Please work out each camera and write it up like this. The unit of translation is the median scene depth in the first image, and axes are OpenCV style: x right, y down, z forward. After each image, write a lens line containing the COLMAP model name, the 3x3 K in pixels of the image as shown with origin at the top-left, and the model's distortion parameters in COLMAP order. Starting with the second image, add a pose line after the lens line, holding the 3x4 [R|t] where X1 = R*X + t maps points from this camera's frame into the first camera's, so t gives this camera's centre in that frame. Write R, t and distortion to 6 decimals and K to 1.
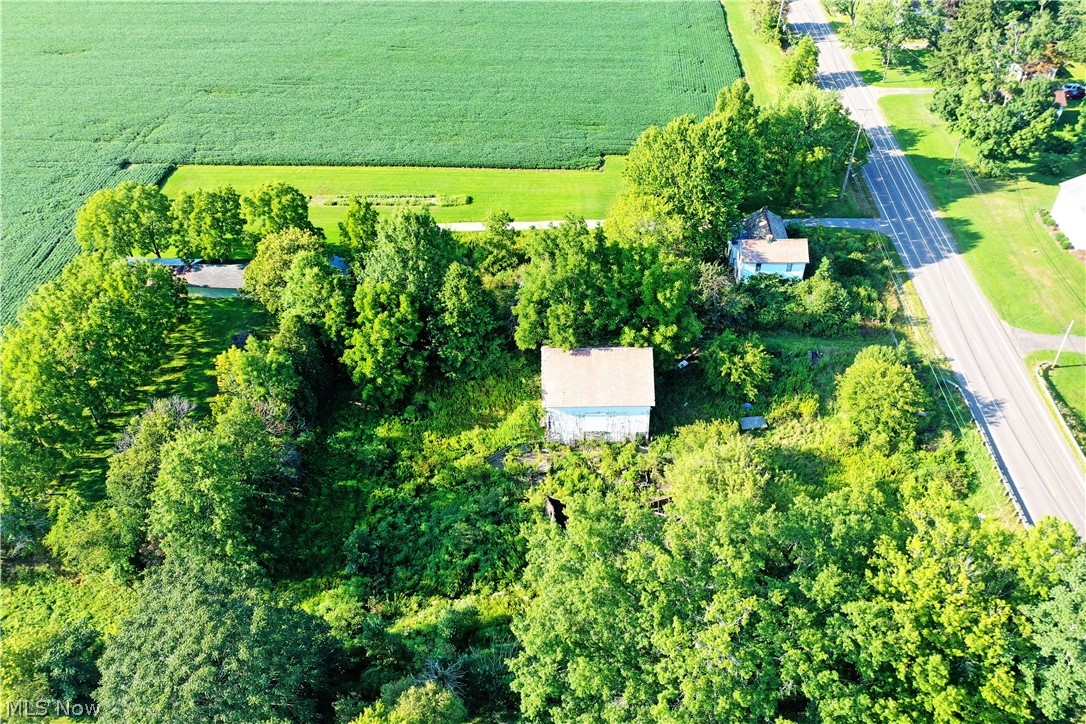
lens RADIAL K [[859.9, 0, 551.2], [0, 859.9, 362.1], [0, 0, 1]] dist [0.020710, -0.008269]
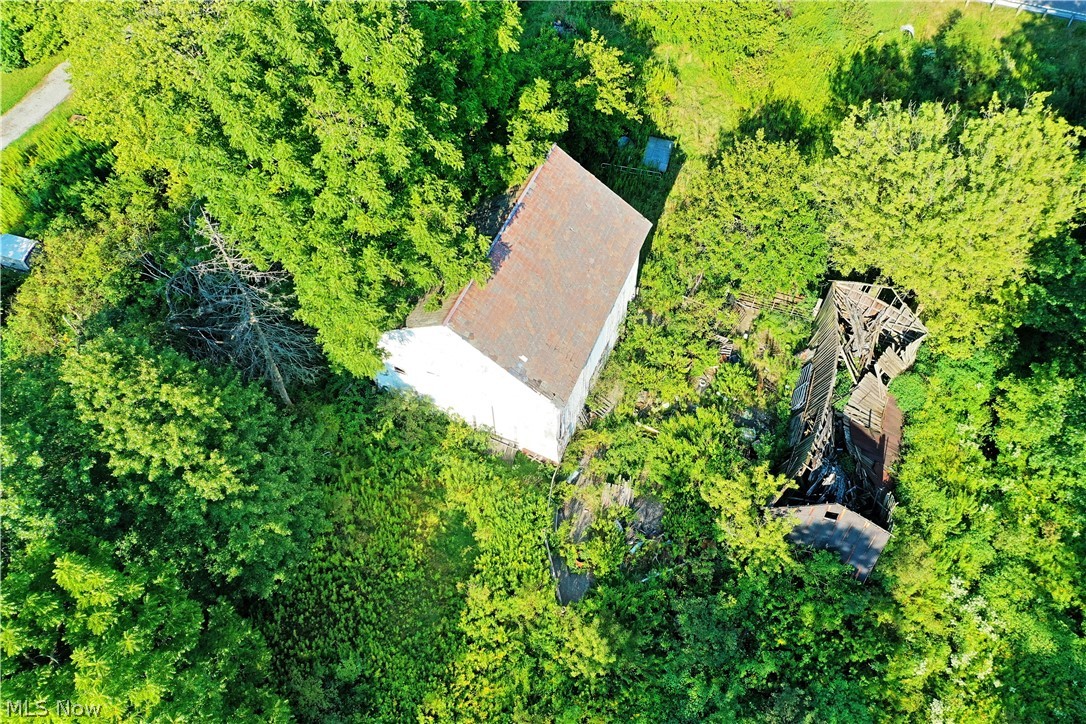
lens RADIAL K [[859.9, 0, 542.9], [0, 859.9, 361.2], [0, 0, 1]] dist [0.020710, -0.008269]
pose [[0.371538, -0.743330, 0.556256, -0.185240], [0.602756, 0.648830, 0.464440, -0.130609], [-0.706147, 0.162729, 0.689112, 0.590610]]
